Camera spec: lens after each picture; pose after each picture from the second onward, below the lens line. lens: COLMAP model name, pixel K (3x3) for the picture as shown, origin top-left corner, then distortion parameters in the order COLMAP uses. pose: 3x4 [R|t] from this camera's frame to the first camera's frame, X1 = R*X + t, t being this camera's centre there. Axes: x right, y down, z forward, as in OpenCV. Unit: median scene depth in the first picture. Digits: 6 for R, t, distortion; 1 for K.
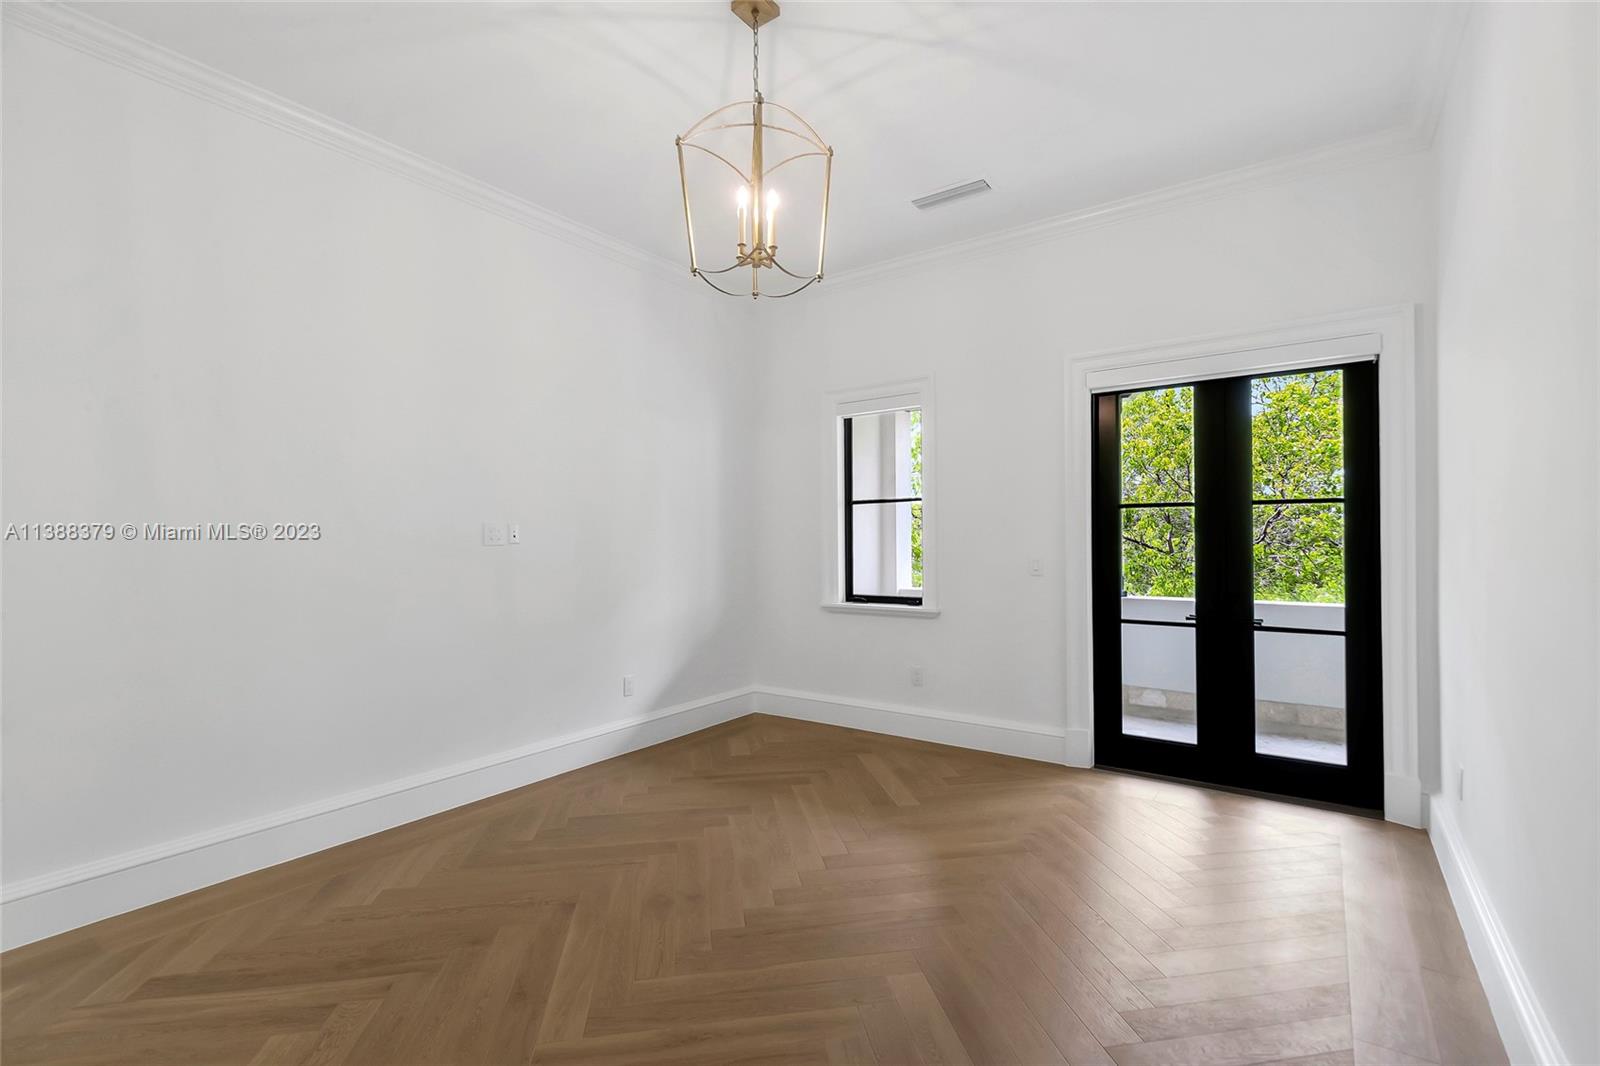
lens RADIAL K [[724.5, 0, 800.0], [0, 724.5, 534.5], [0, 0, 1]] dist [0.001545, 0.000183]
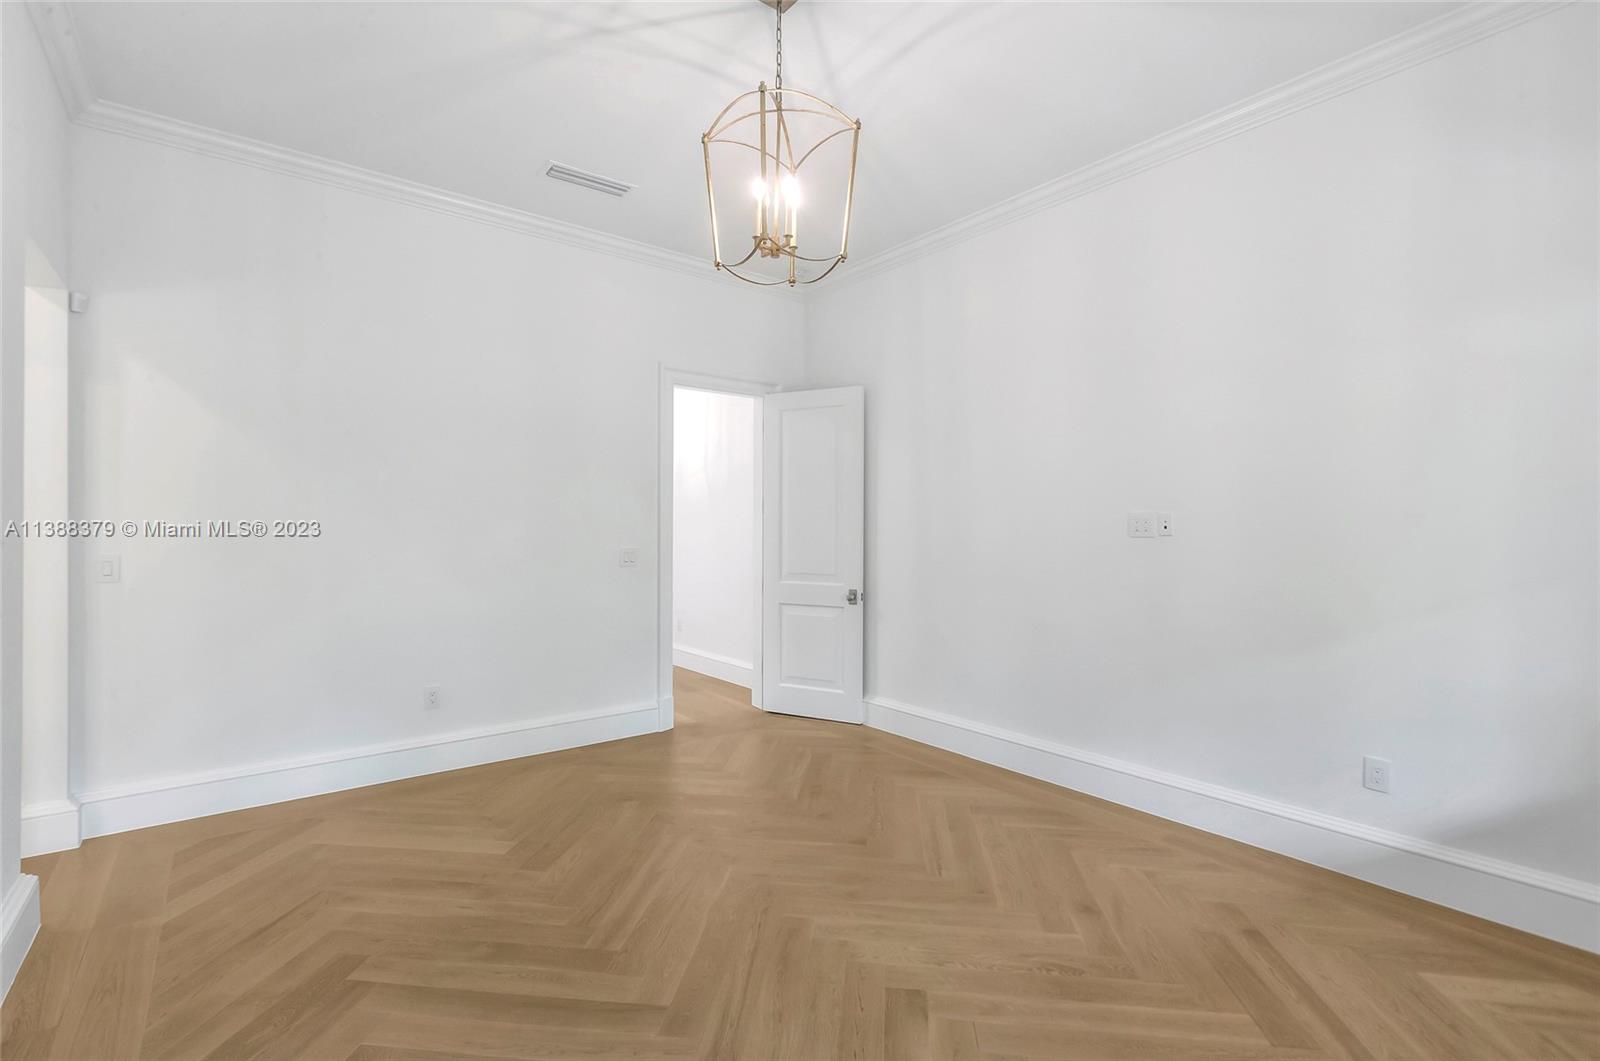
lens RADIAL K [[724.5, 0, 801.0], [0, 724.5, 525.0], [0, 0, 1]] dist [0.001545, 0.000183]
pose [[-0.276194, 0.006395, -0.961081, 0.566884], [0.005339, 0.999973, 0.005119, -0.007202], [0.961087, -0.003718, -0.276221, 0.835290]]
